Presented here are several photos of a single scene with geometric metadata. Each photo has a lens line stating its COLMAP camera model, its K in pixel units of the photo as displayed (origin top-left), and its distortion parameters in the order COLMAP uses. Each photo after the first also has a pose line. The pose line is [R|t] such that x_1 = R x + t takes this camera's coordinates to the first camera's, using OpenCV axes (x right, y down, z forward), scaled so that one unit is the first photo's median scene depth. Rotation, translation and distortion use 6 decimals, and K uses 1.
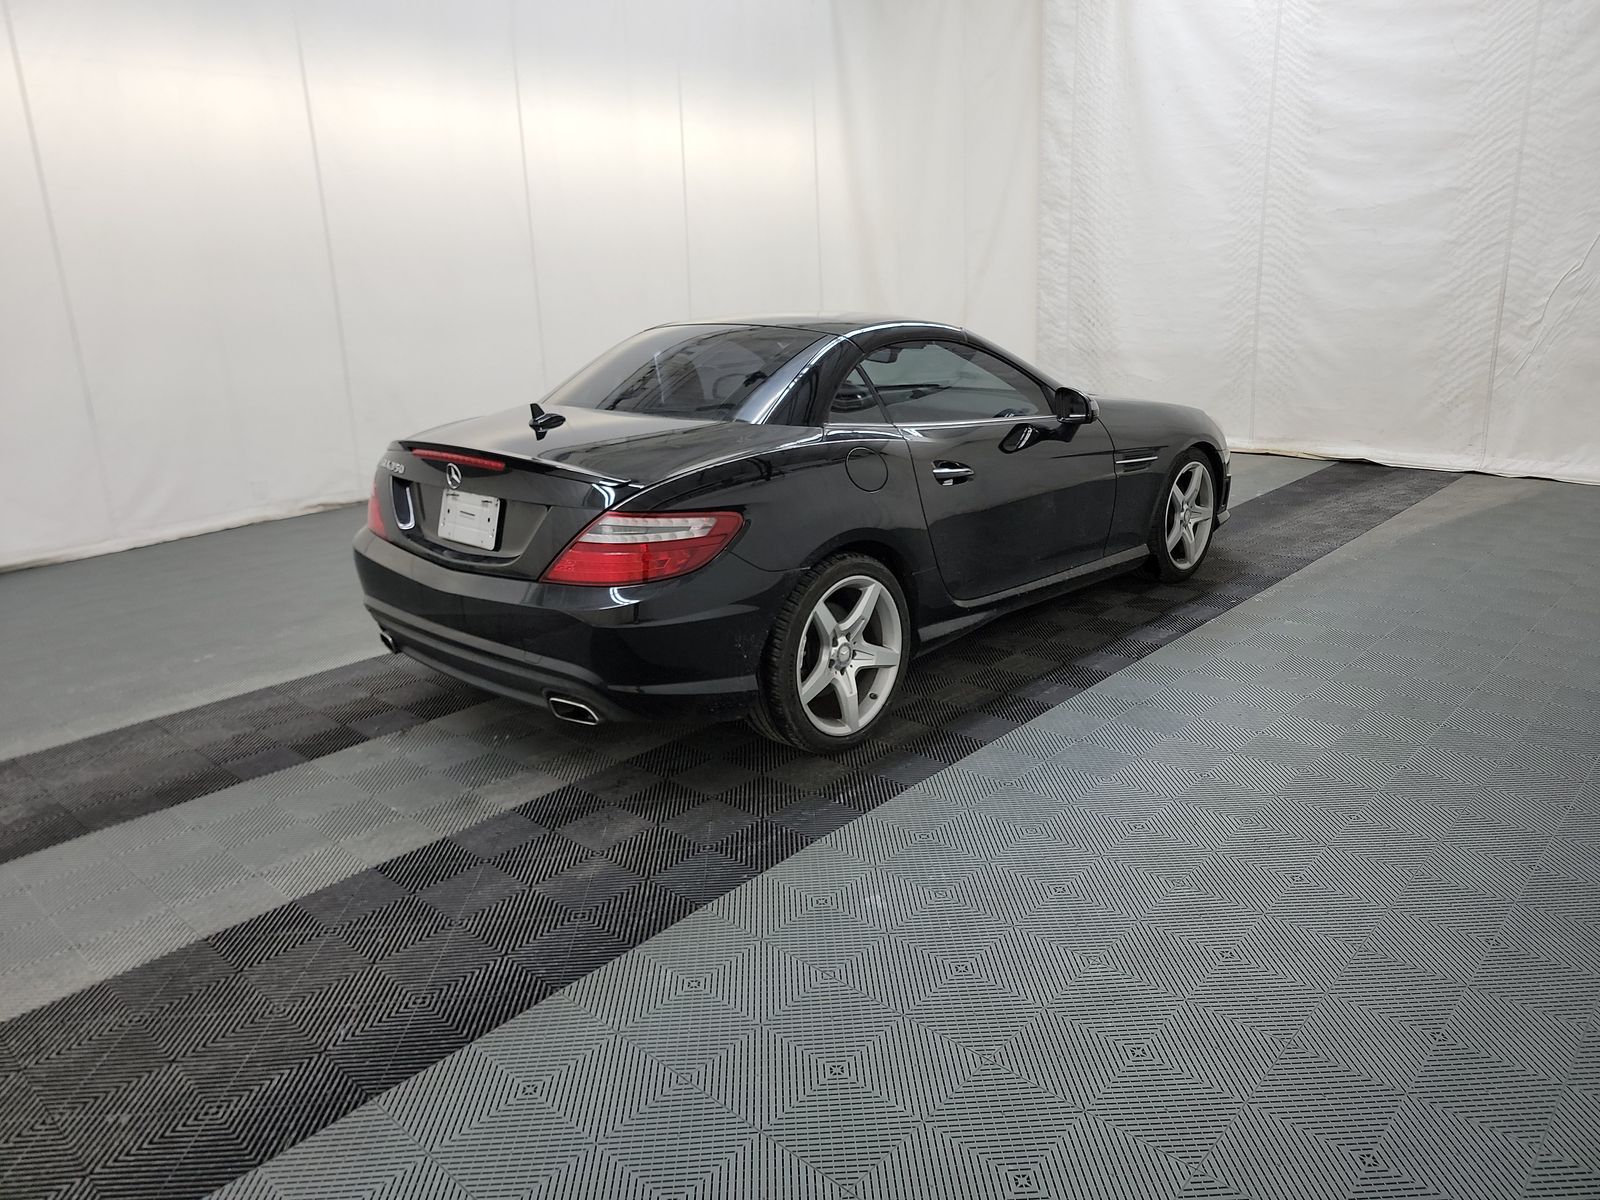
lens RADIAL K [[1109.2, 0, 815.4], [0, 1109.2, 588.2], [0, 0, 1]] dist [0.068723, -0.054896]
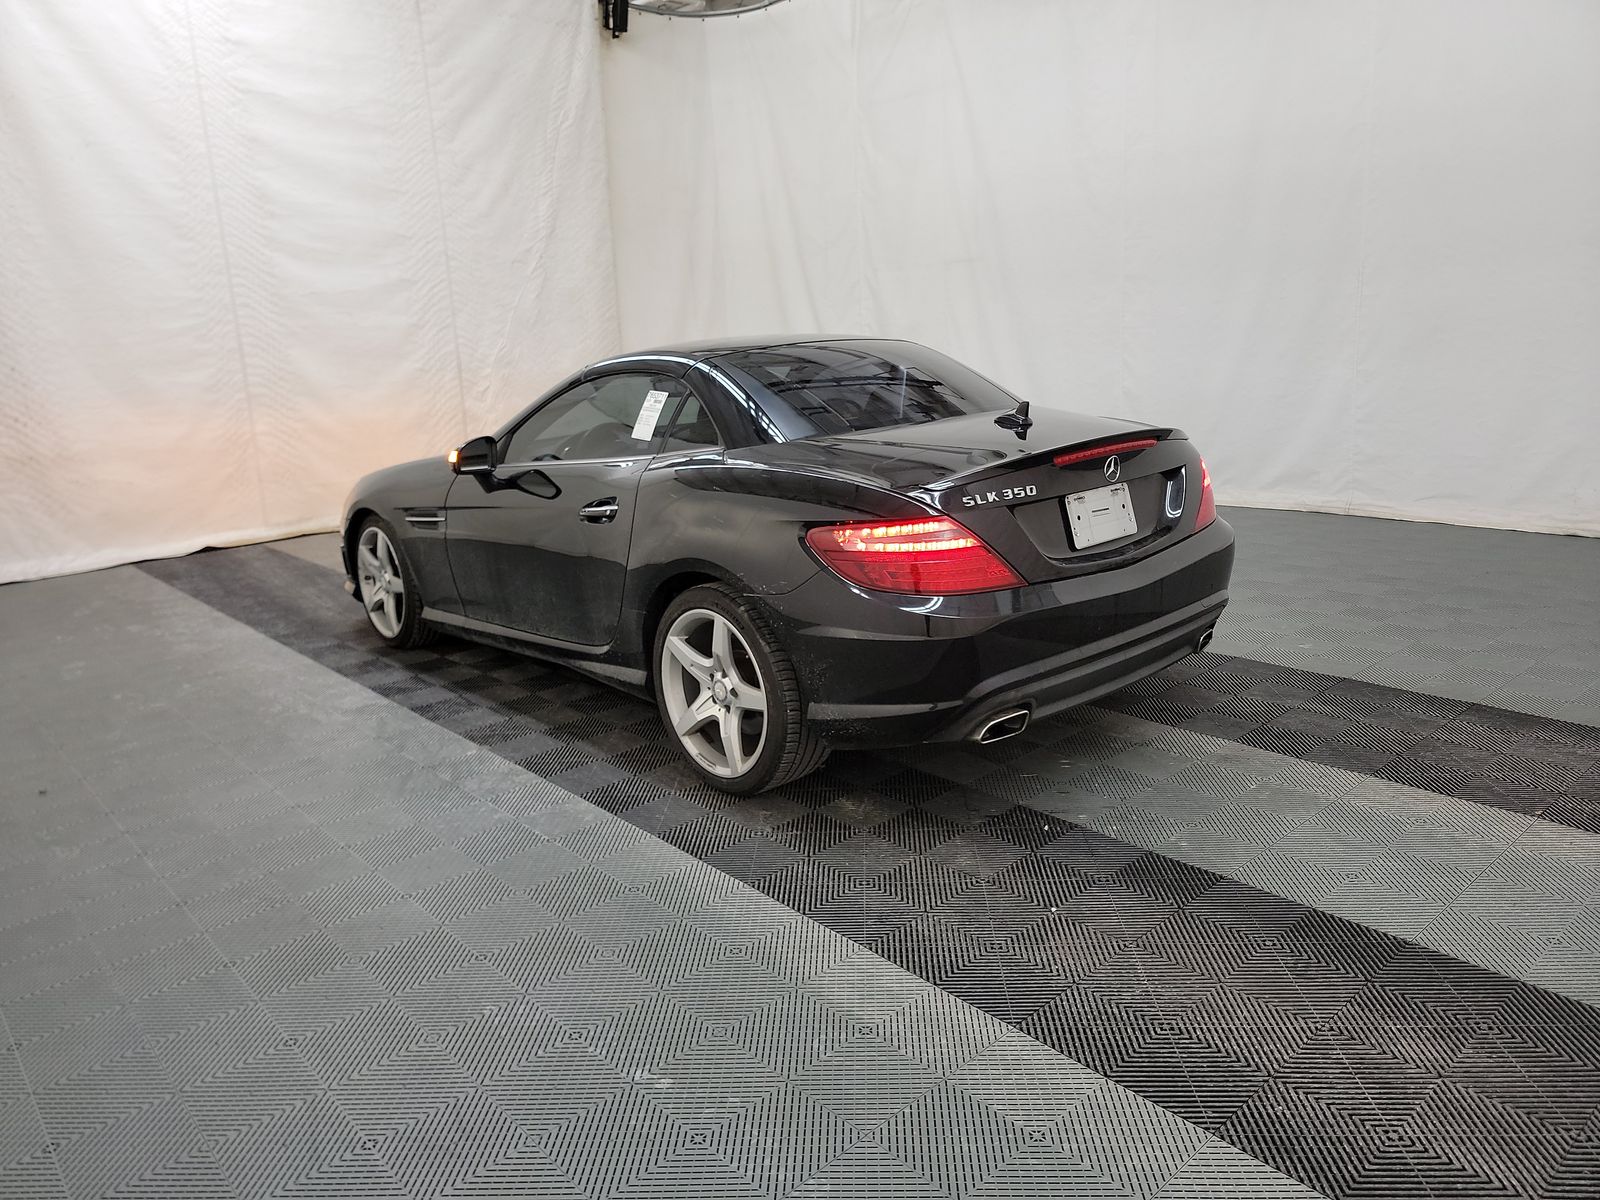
lens RADIAL K [[1109.2, 0, 808.0], [0, 1109.2, 588.6], [0, 0, 1]] dist [0.068723, -0.054896]
pose [[0.105281, -0.203275, 0.973445, -0.554547], [0.316415, 0.934859, 0.160996, -0.102664], [-0.942760, 0.291063, 0.162742, 0.478697]]
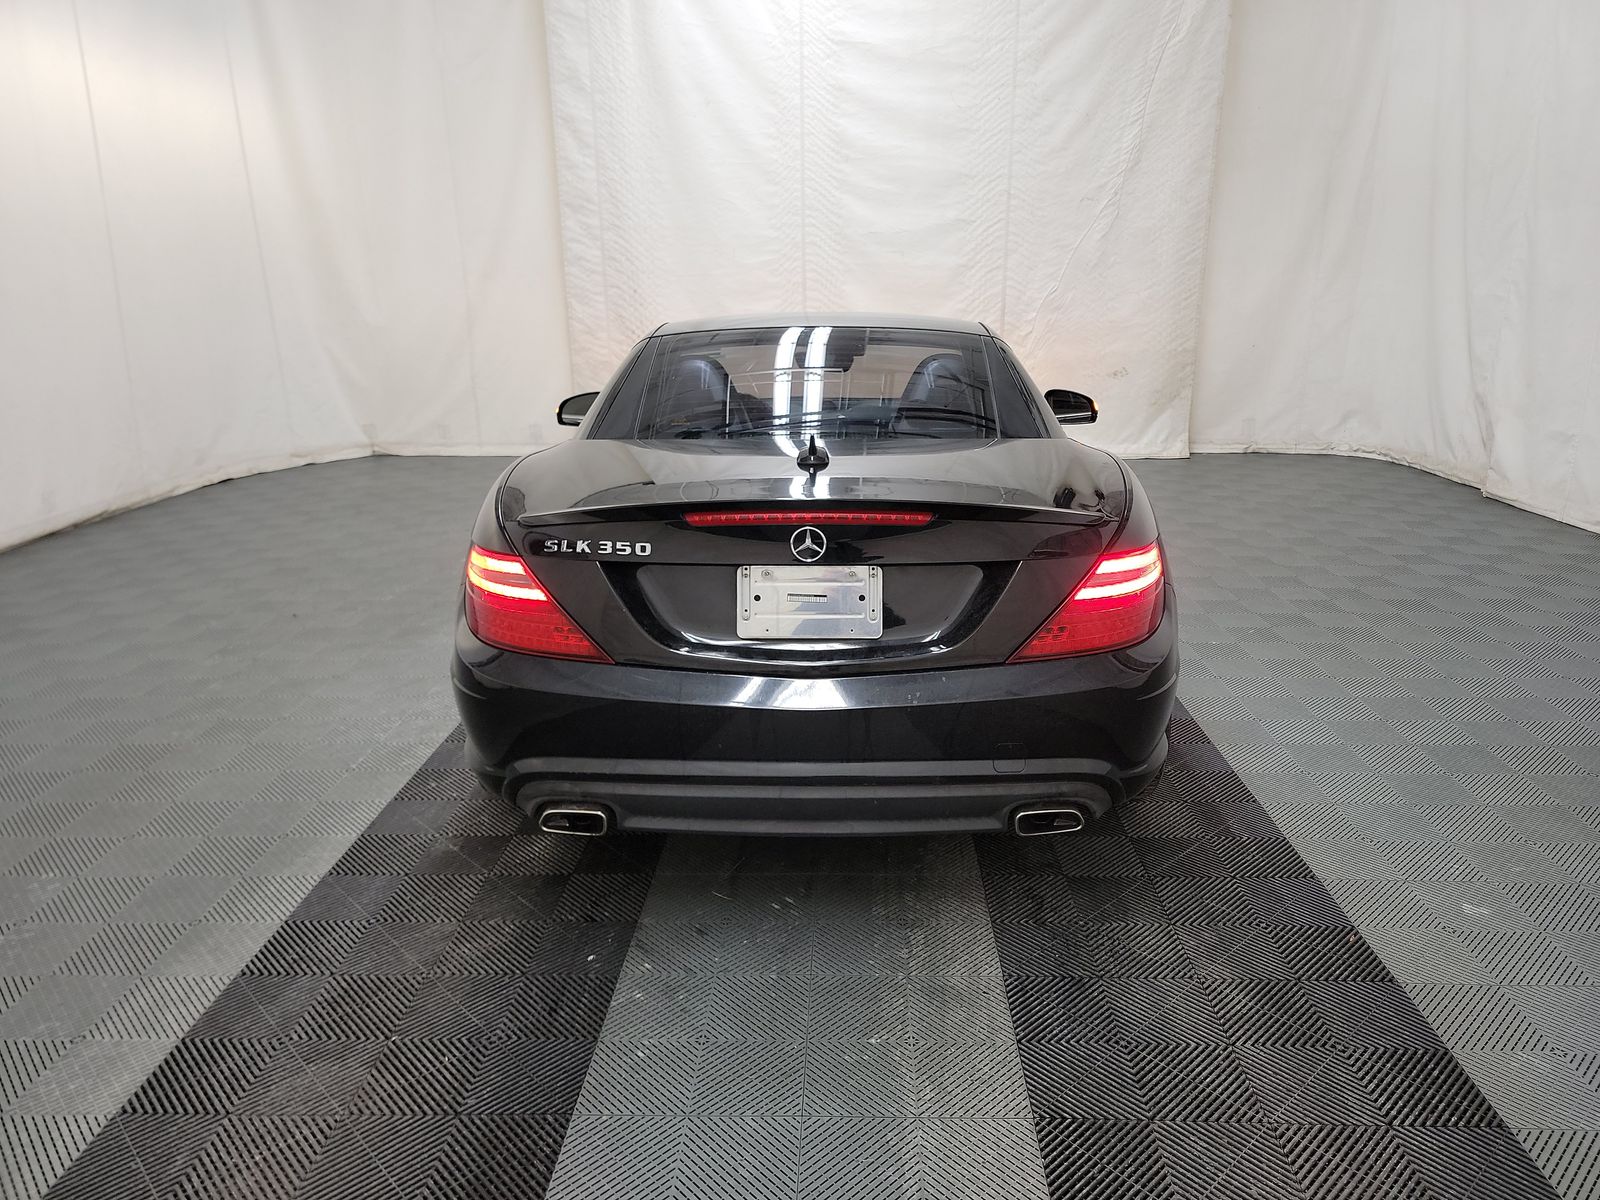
lens RADIAL K [[1109.2, 0, 830.8], [0, 1109.2, 590.8], [0, 0, 1]] dist [0.068723, -0.054896]
pose [[0.755552, -0.152940, 0.636985, -0.324130], [0.160597, 0.985937, 0.046233, -0.043510], [-0.635098, 0.067366, 0.769489, 0.198700]]
